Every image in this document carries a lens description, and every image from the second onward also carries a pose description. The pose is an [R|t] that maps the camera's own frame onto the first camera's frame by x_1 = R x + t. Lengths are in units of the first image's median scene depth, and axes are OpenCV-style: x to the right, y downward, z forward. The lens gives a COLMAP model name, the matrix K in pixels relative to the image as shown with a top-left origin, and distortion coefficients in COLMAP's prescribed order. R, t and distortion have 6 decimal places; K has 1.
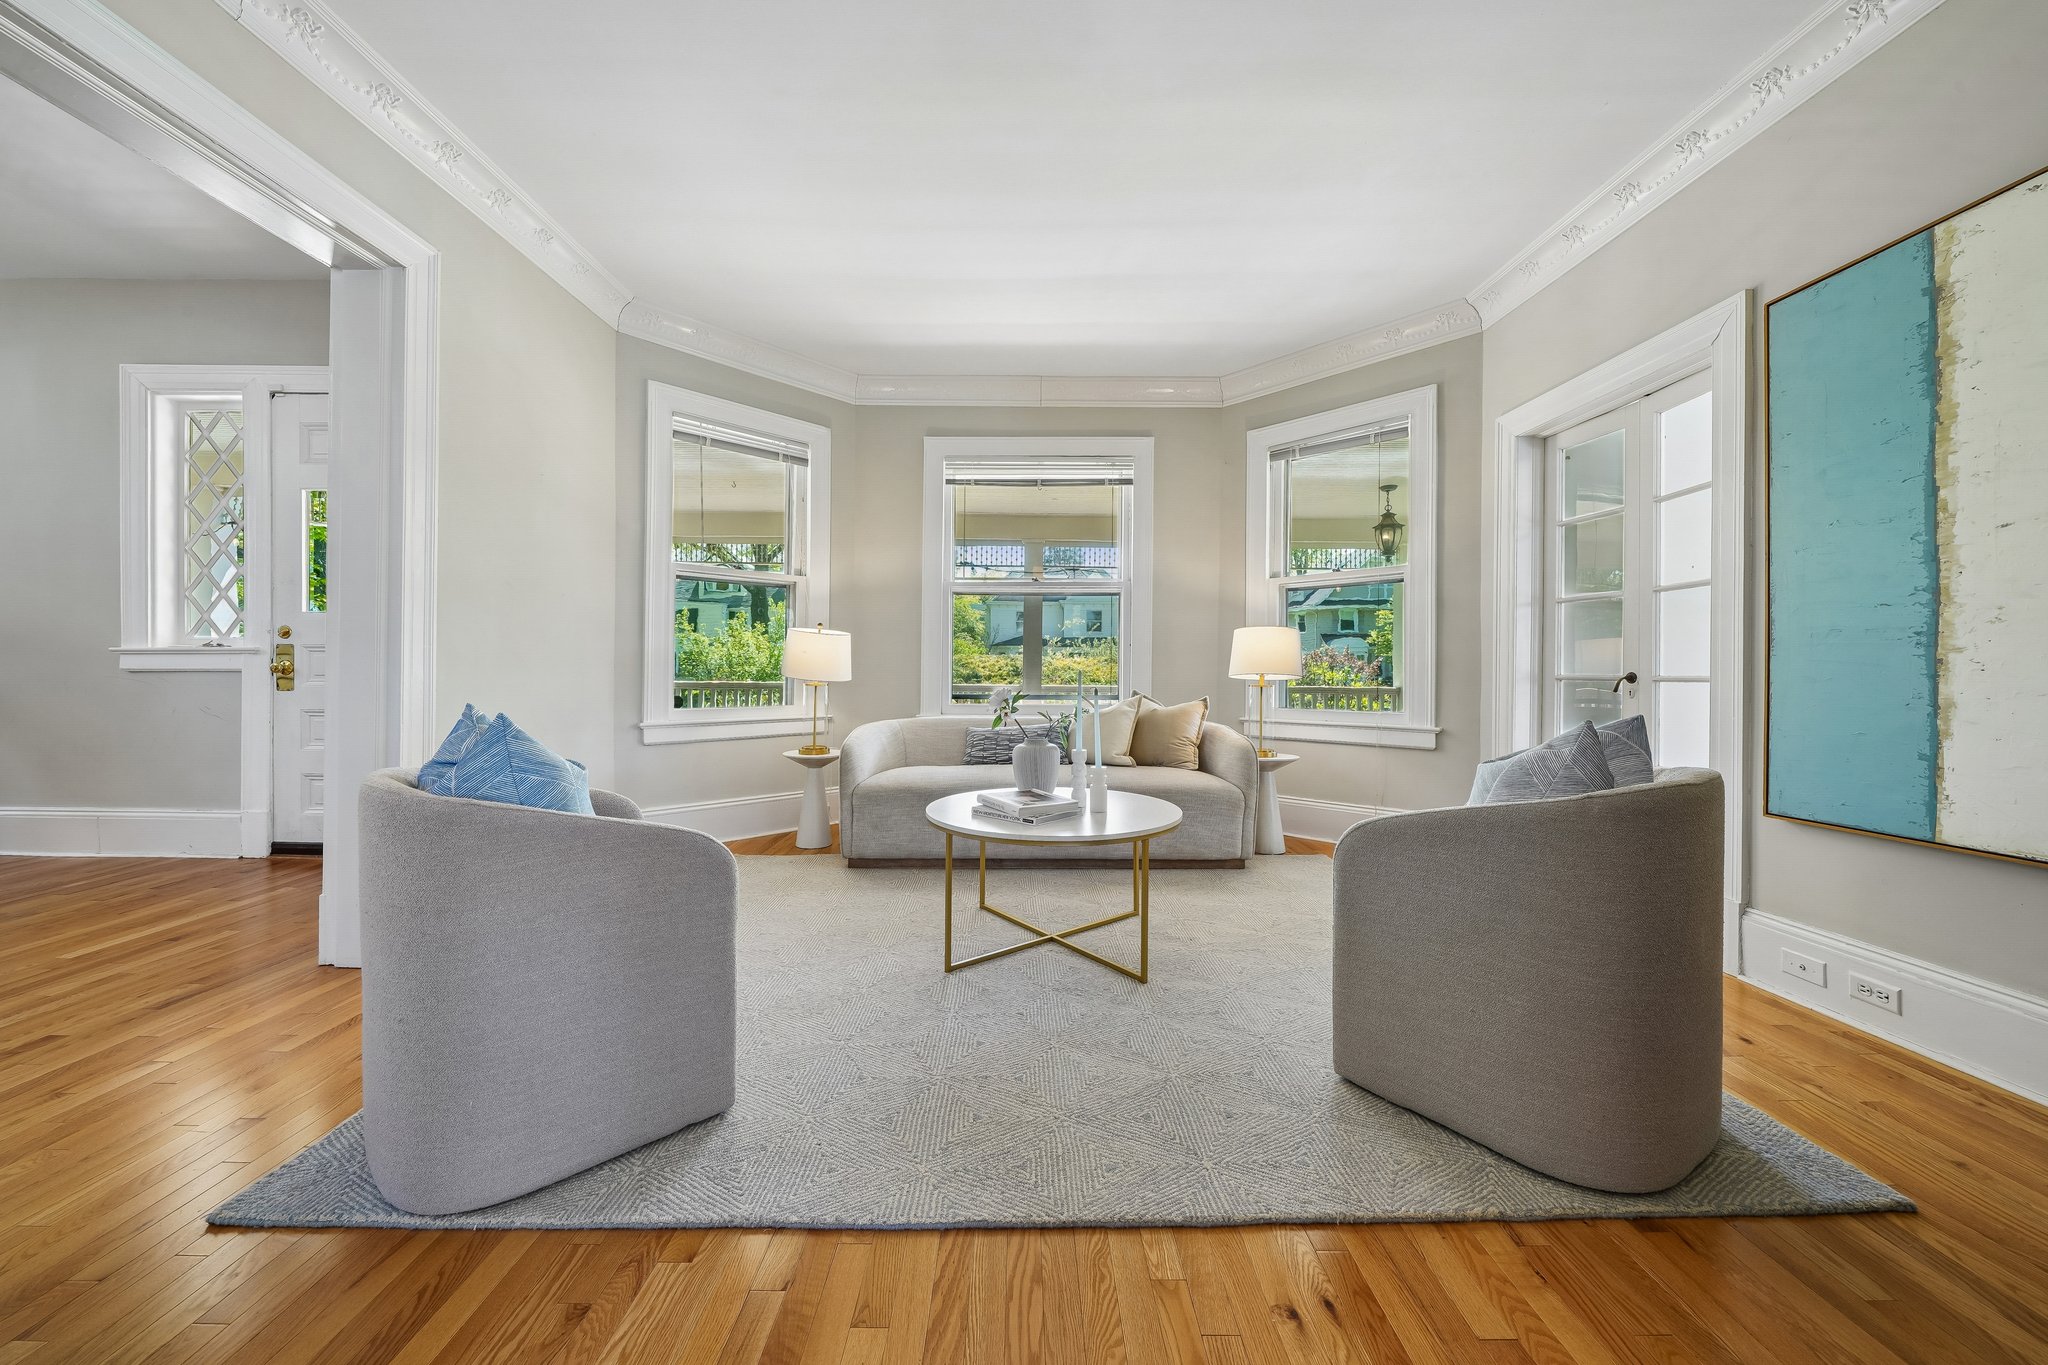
lens RADIAL K [[712.9, 0, 1003.0], [0, 712.9, 663.9], [0, 0, 1]] dist [-0.007768, -0.000104]
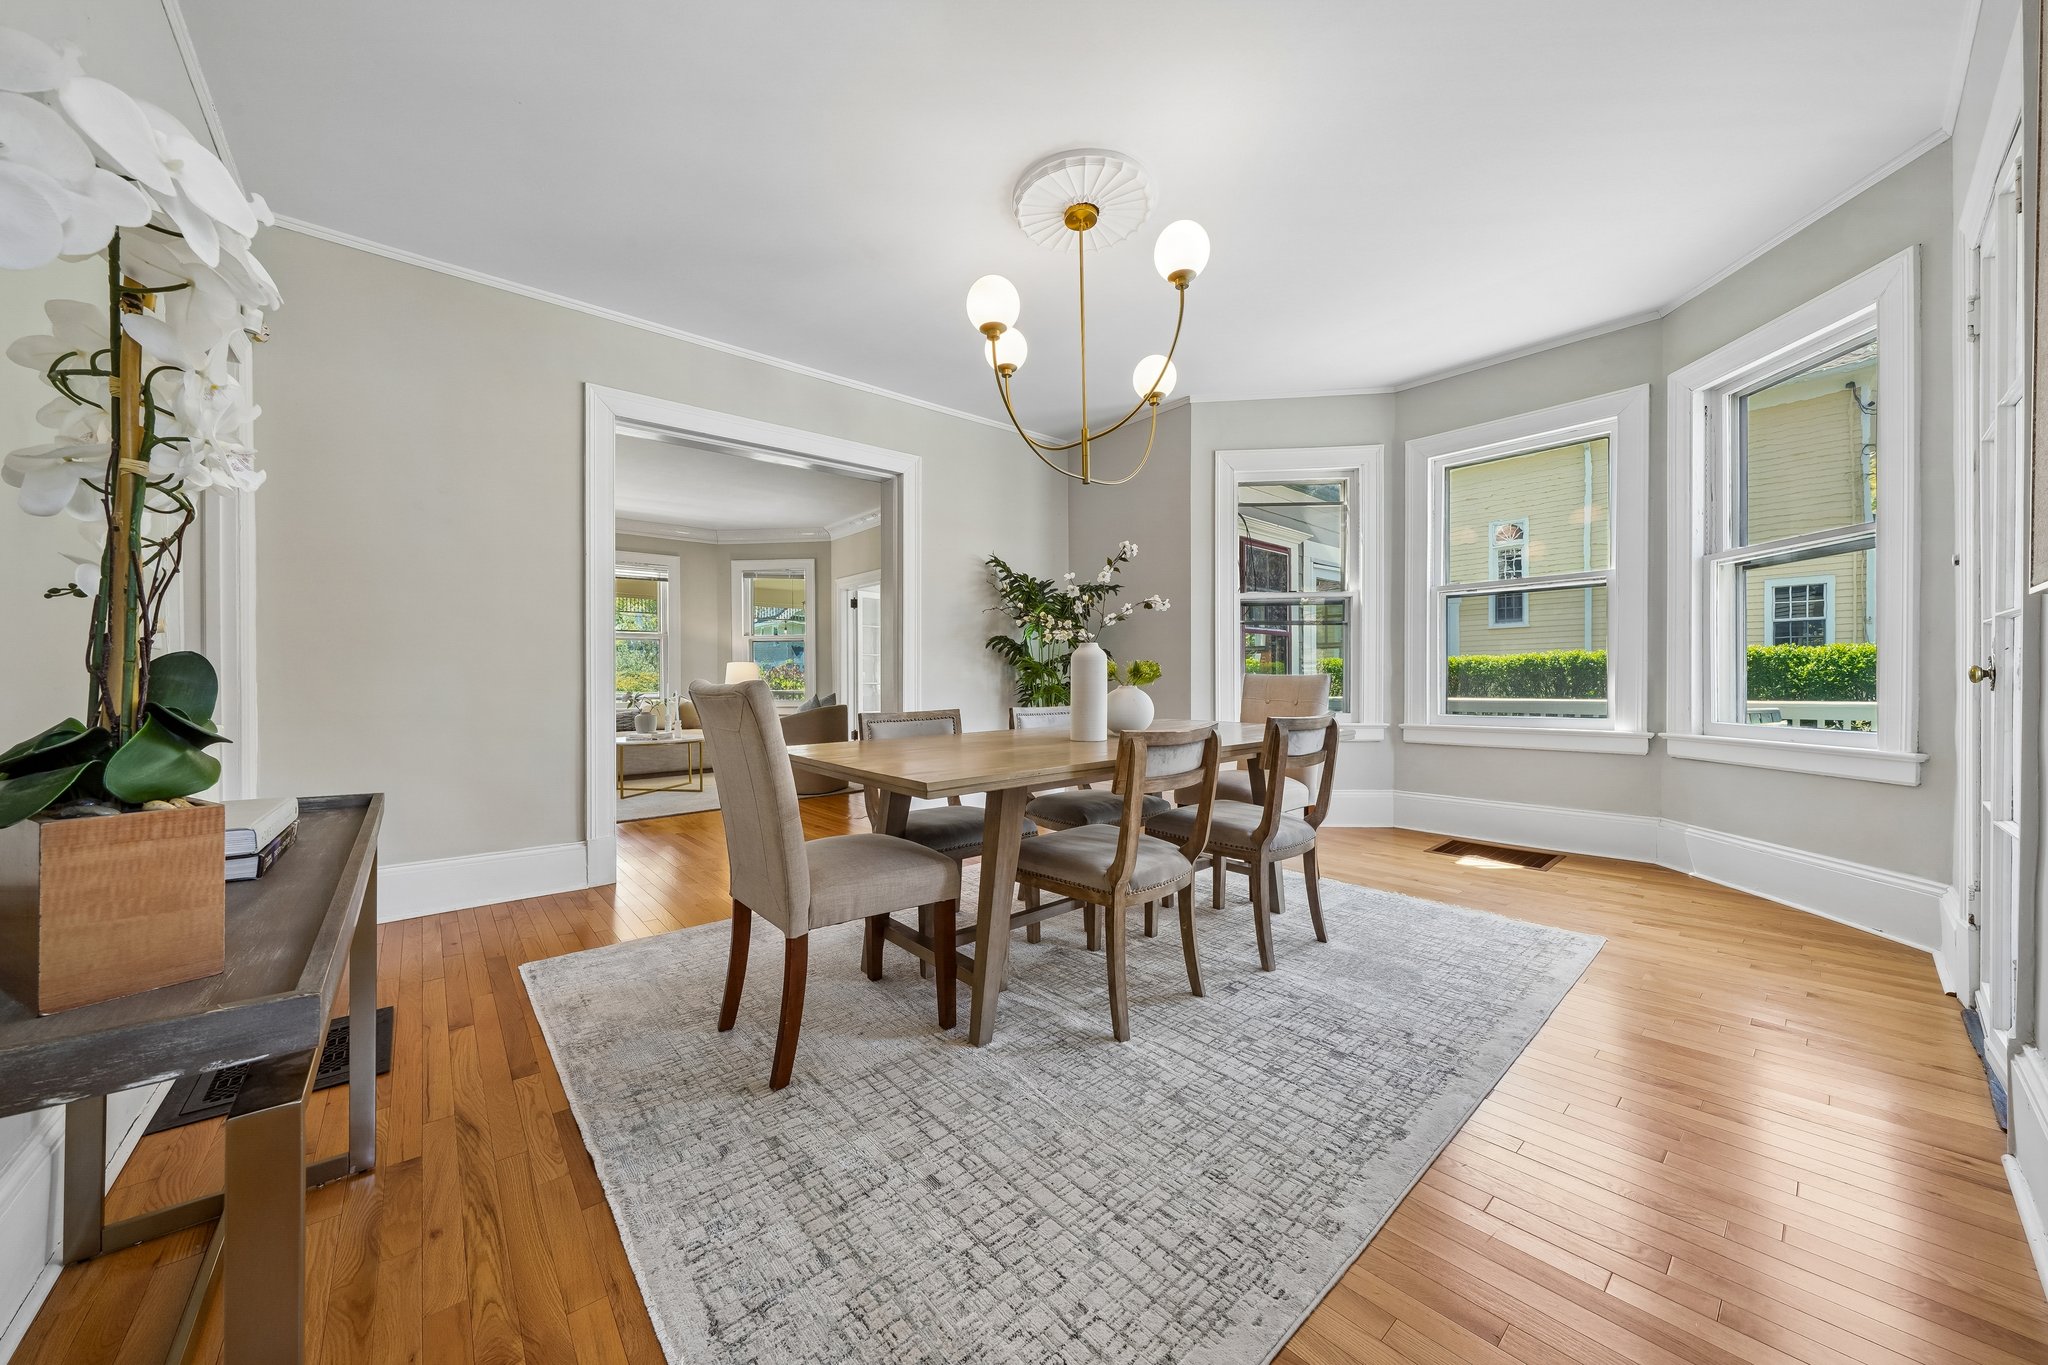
lens RADIAL K [[712.9, 0, 1003.0], [0, 712.9, 663.9], [0, 0, 1]] dist [-0.007768, -0.000104]
pose [[0.758489, 0.004023, 0.651674, -0.461816], [0.006486, 0.999885, -0.013722, -0.010246], [-0.651654, 0.014635, 0.758375, -1.217567]]
